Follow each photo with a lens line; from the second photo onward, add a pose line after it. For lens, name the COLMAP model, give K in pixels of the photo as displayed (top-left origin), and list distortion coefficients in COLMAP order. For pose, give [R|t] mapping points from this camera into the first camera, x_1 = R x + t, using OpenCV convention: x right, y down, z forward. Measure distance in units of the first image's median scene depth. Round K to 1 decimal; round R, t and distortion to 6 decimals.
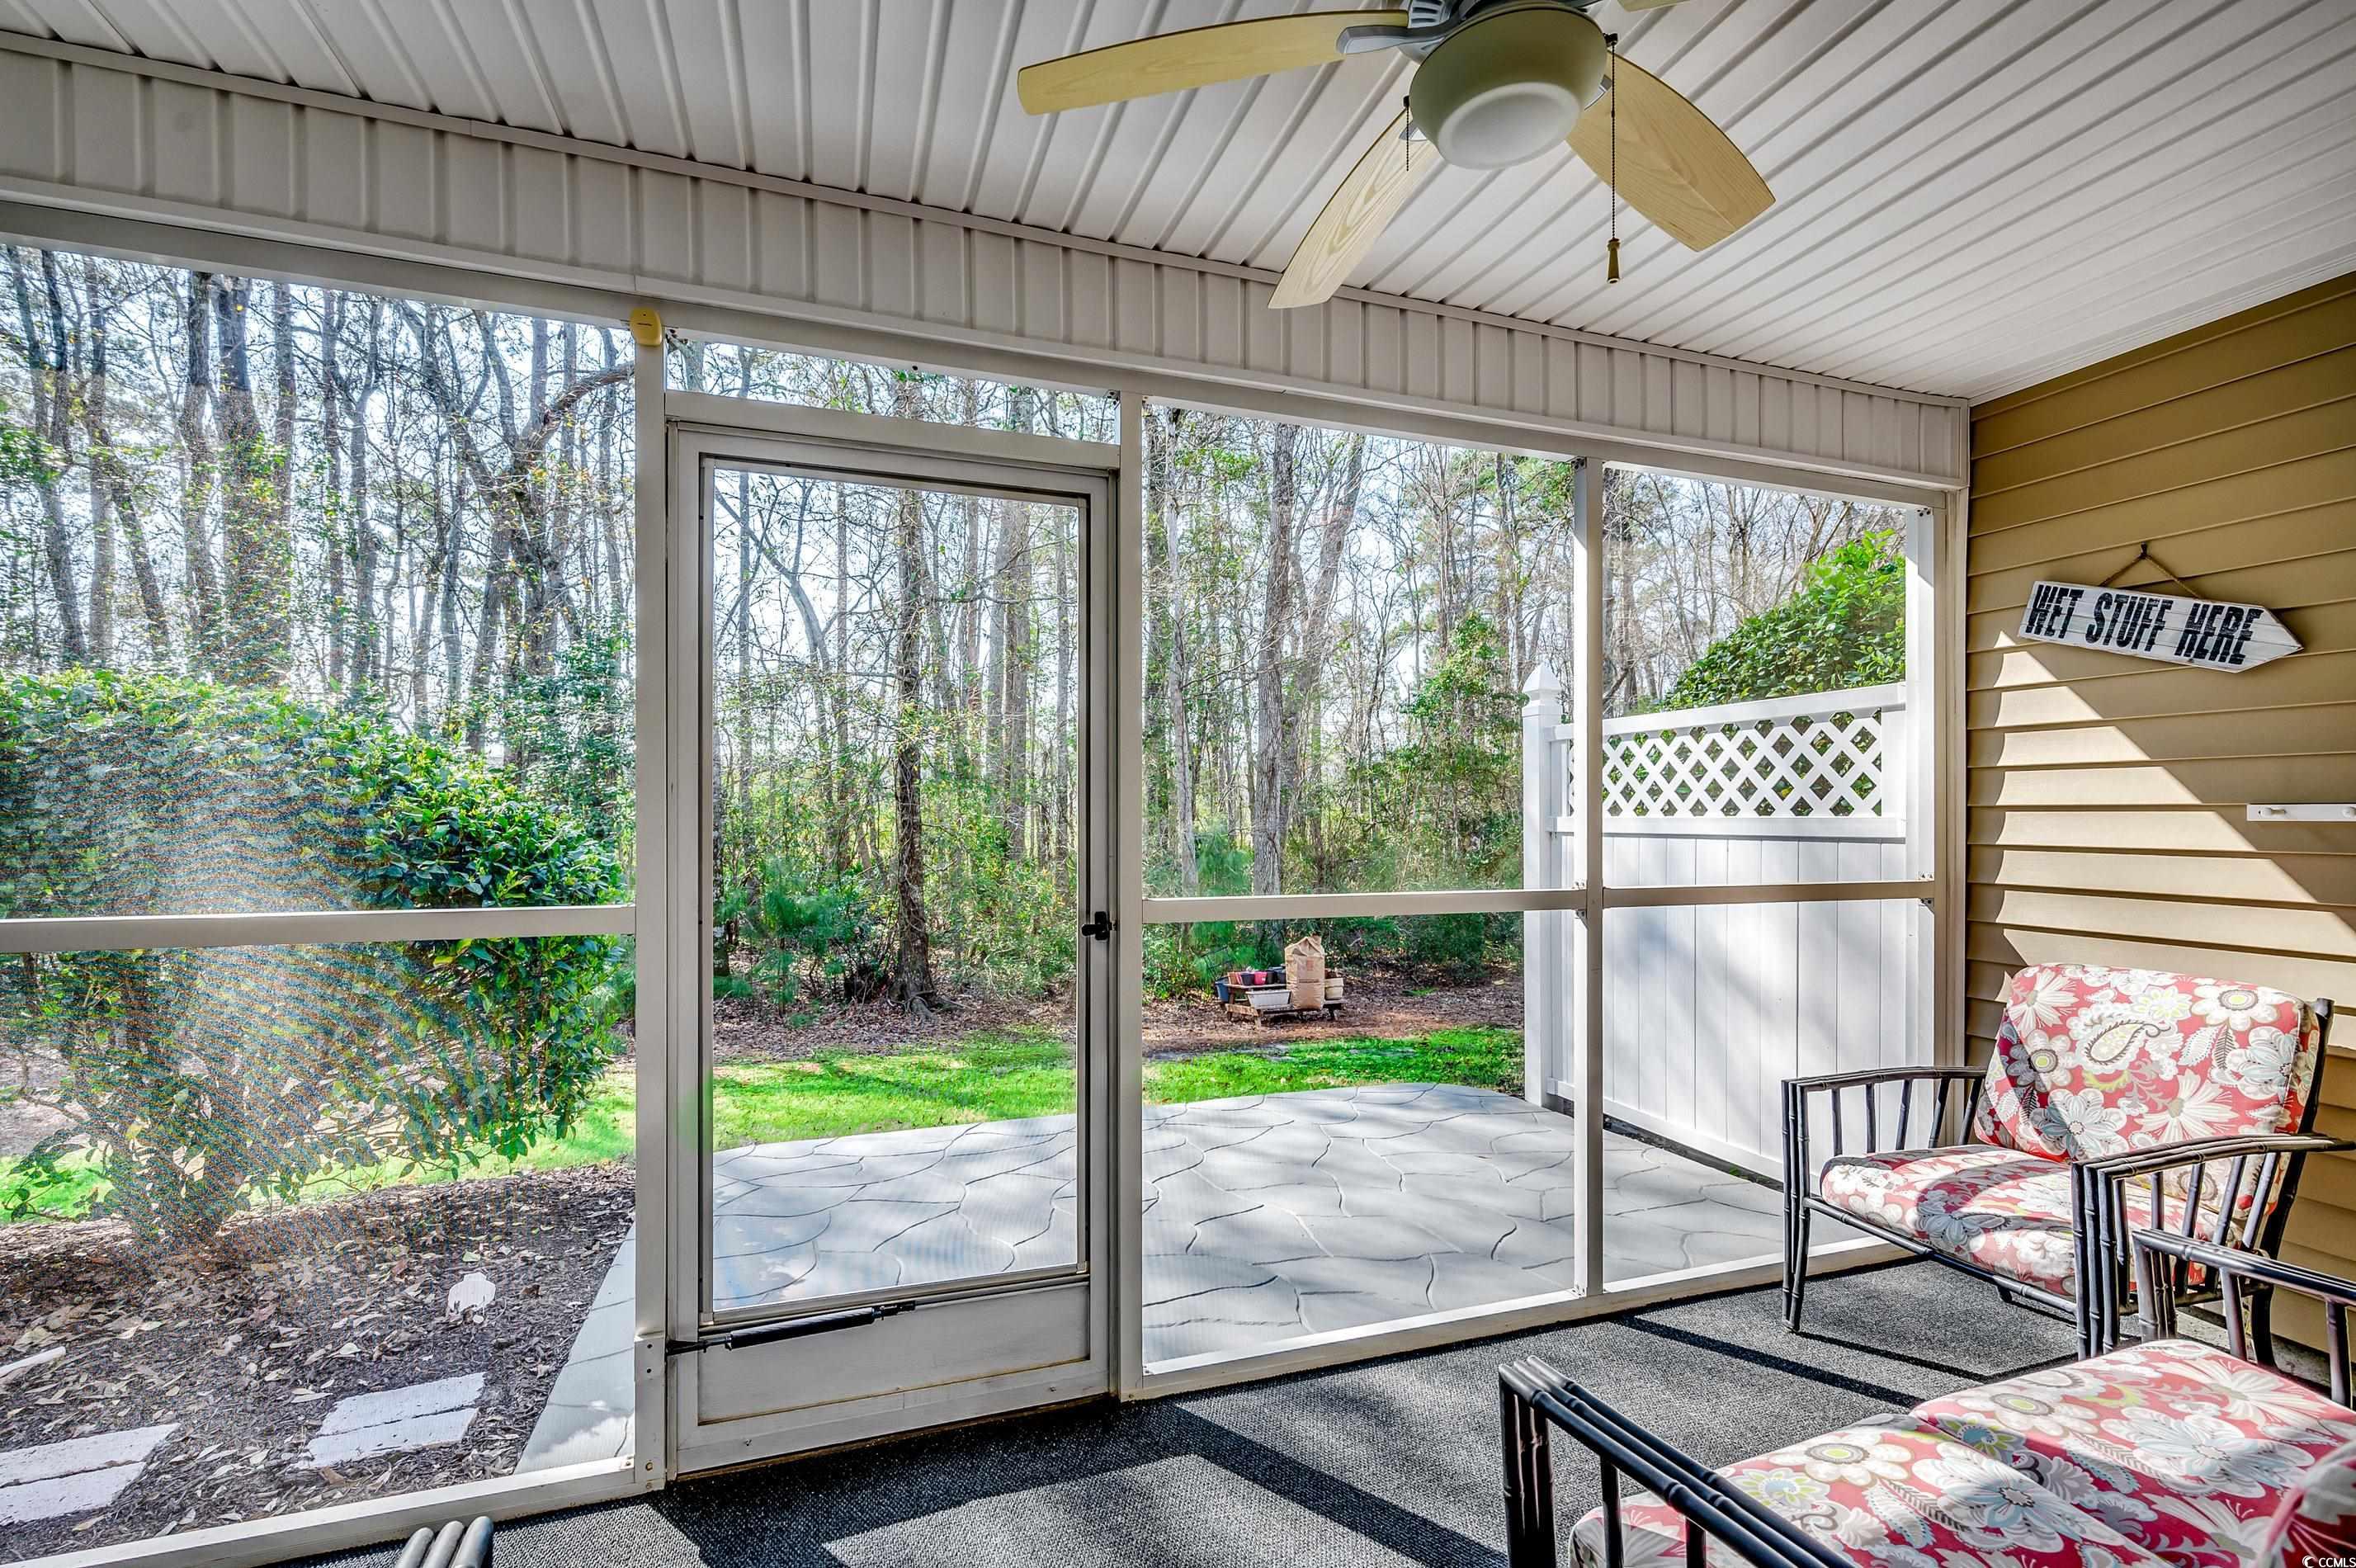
lens RADIAL K [[1046.3, 0, 1185.6], [0, 1046.3, 798.3], [0, 0, 1]] dist [-0.001609, 0.000494]
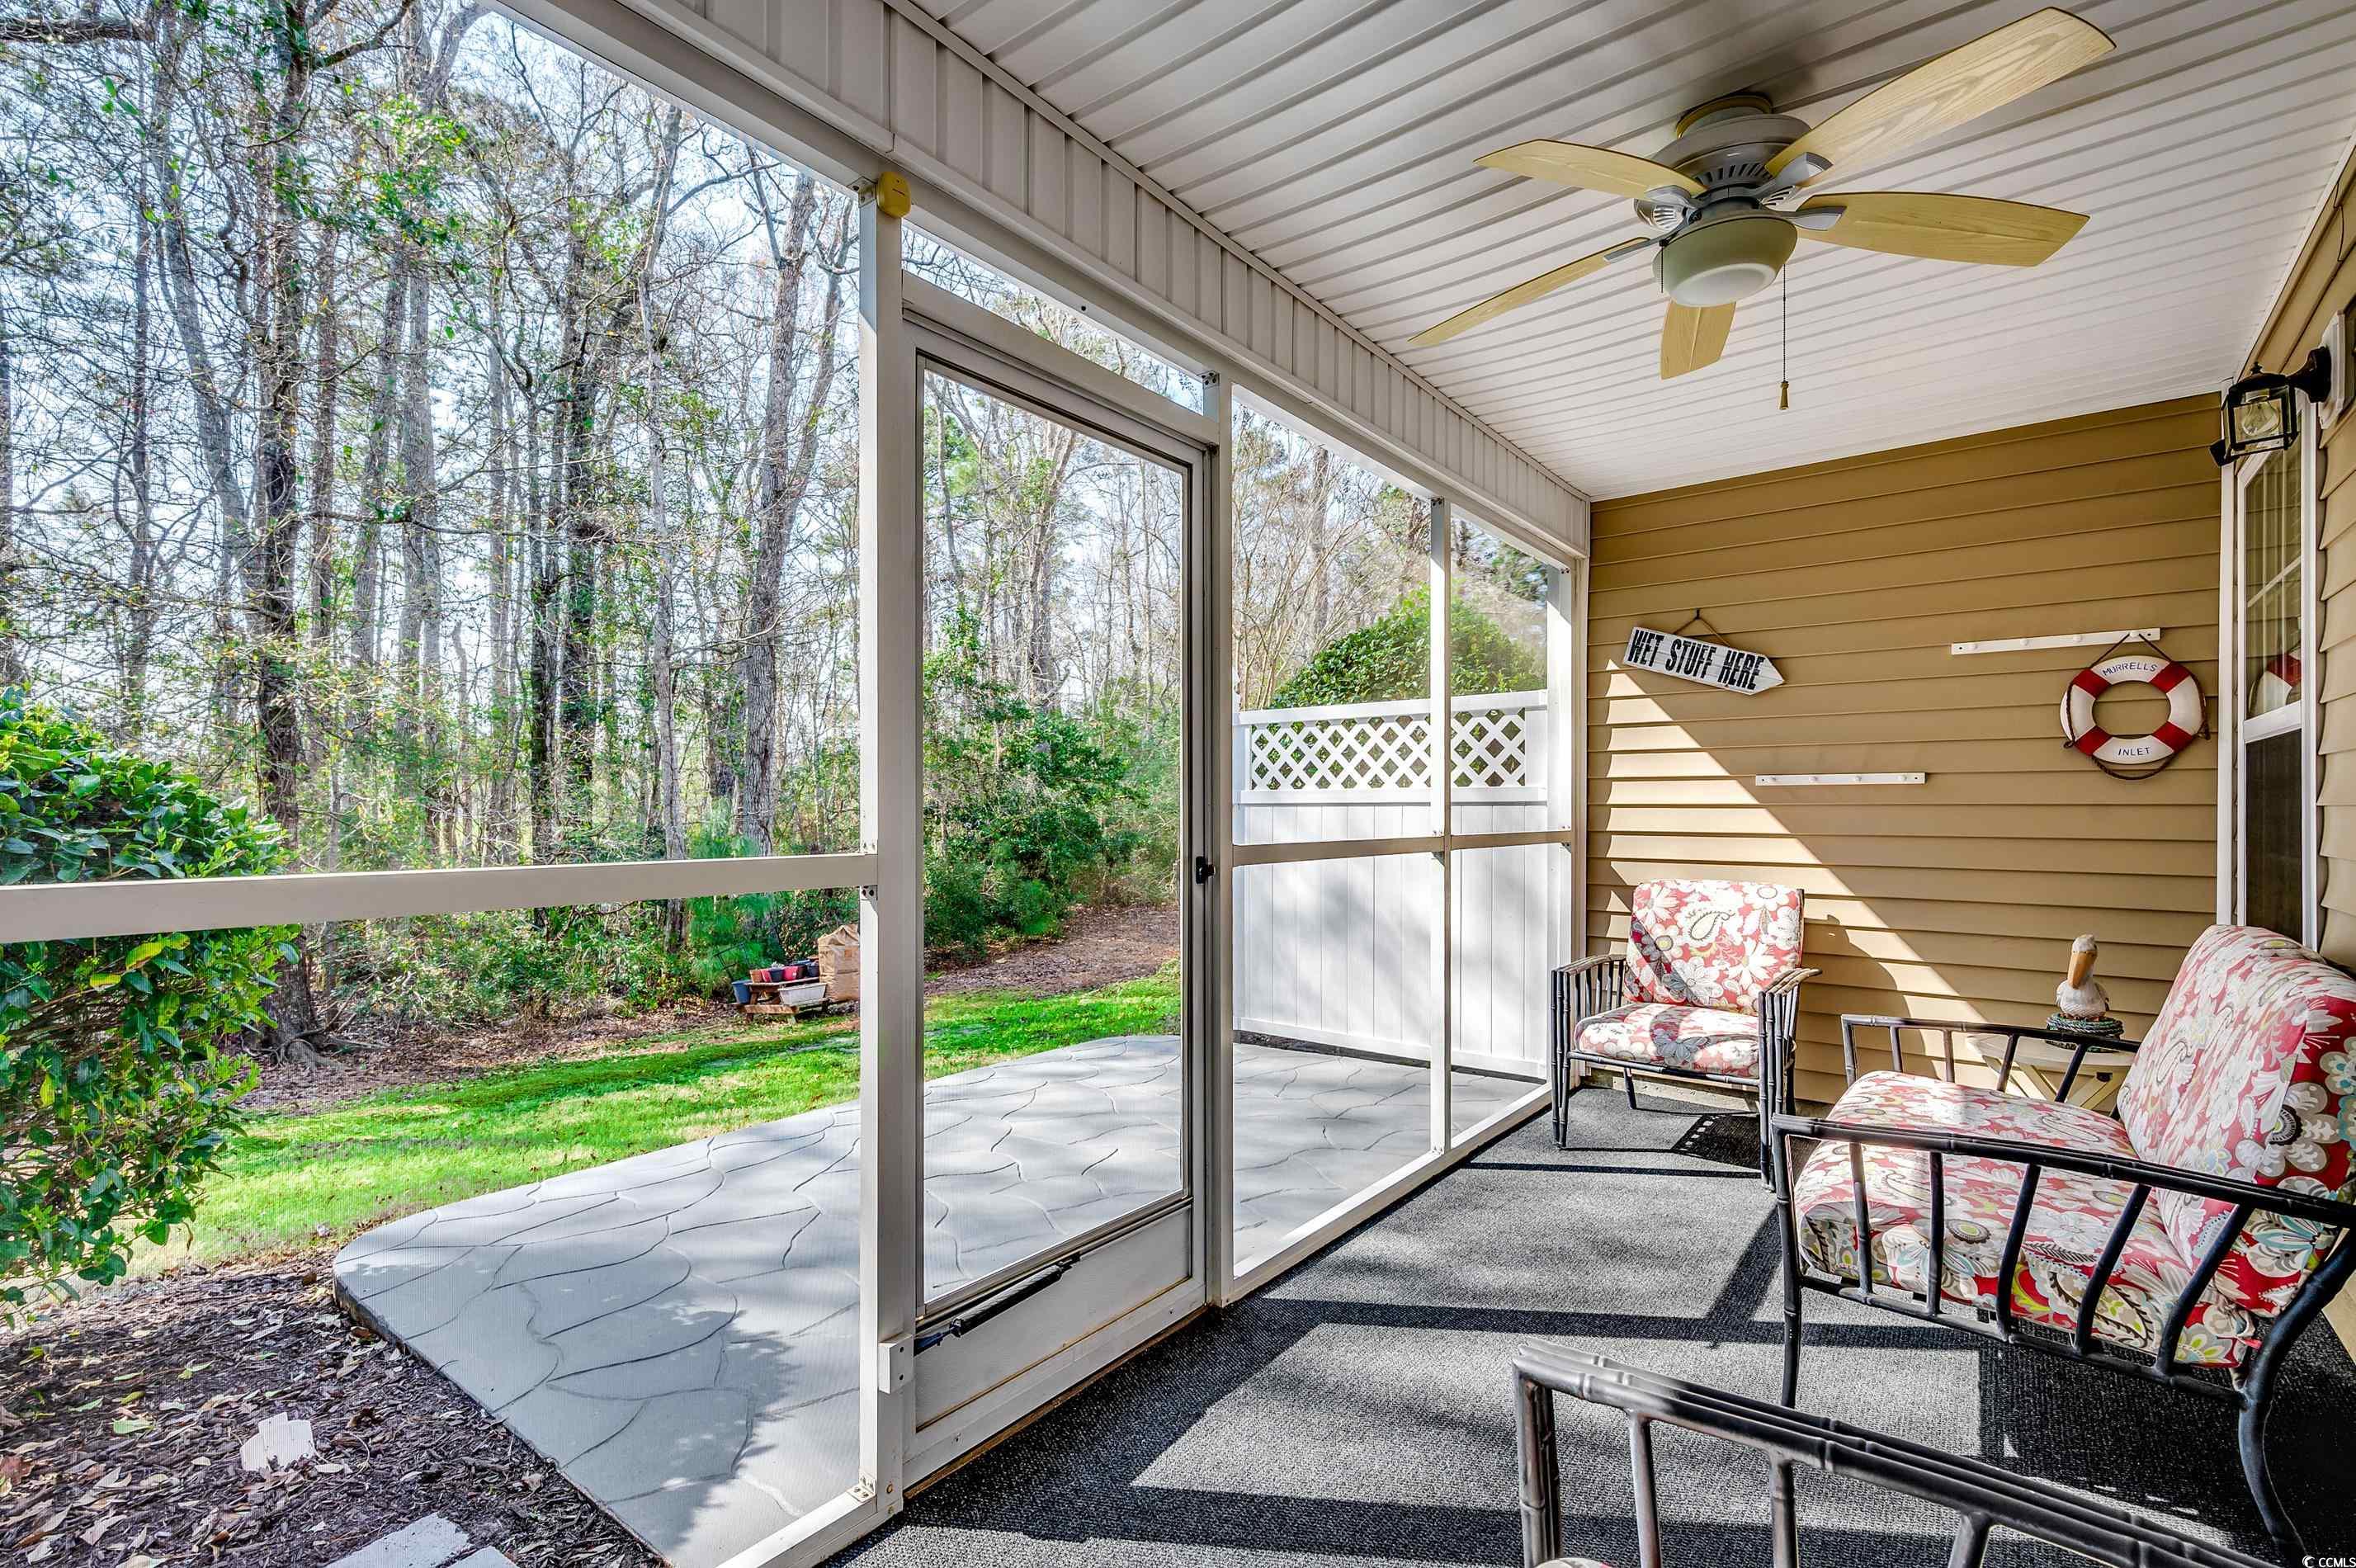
lens RADIAL K [[1046.3, 0, 1198.3], [0, 1046.3, 794.0], [0, 0, 1]] dist [-0.001609, 0.000494]
pose [[0.840744, 0.005172, 0.541408, -0.561534], [-0.006984, 0.999975, 0.001293, 0.036020], [-0.541387, -0.004868, 0.840759, 0.086685]]
